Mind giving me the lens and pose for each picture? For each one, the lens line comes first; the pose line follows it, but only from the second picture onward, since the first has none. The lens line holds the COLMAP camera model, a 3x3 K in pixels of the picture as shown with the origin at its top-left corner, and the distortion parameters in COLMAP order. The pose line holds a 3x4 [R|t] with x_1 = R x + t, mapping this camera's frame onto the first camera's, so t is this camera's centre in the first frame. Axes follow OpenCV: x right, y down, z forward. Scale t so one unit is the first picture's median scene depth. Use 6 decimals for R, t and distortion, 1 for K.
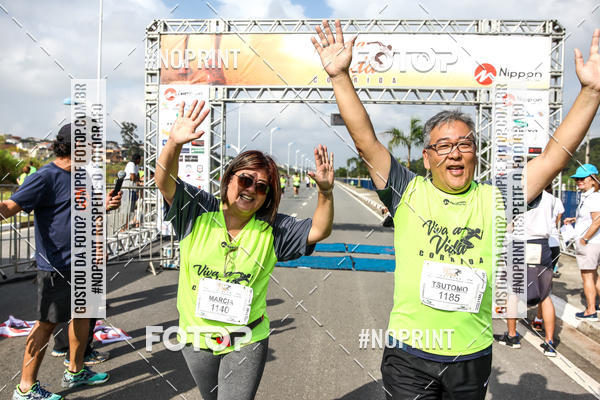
lens RADIAL K [[536.3, 0, 297.1], [0, 536.3, 196.0], [0, 0, 1]] dist [0.008379, -0.006946]
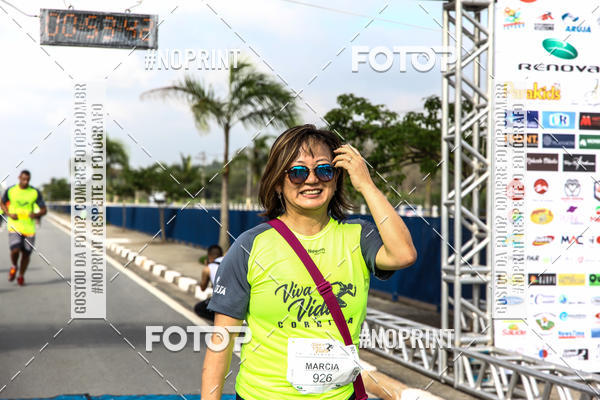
lens RADIAL K [[1155.2, 0, 300.0], [0, 1155.2, 196.7], [0, 0, 1]] dist [0.185080, 0.000000]
pose [[0.957931, -0.013299, 0.286691, 0.003083], [0.024087, 0.999127, -0.034136, -0.003611], [-0.285986, 0.039606, 0.957415, 0.115145]]
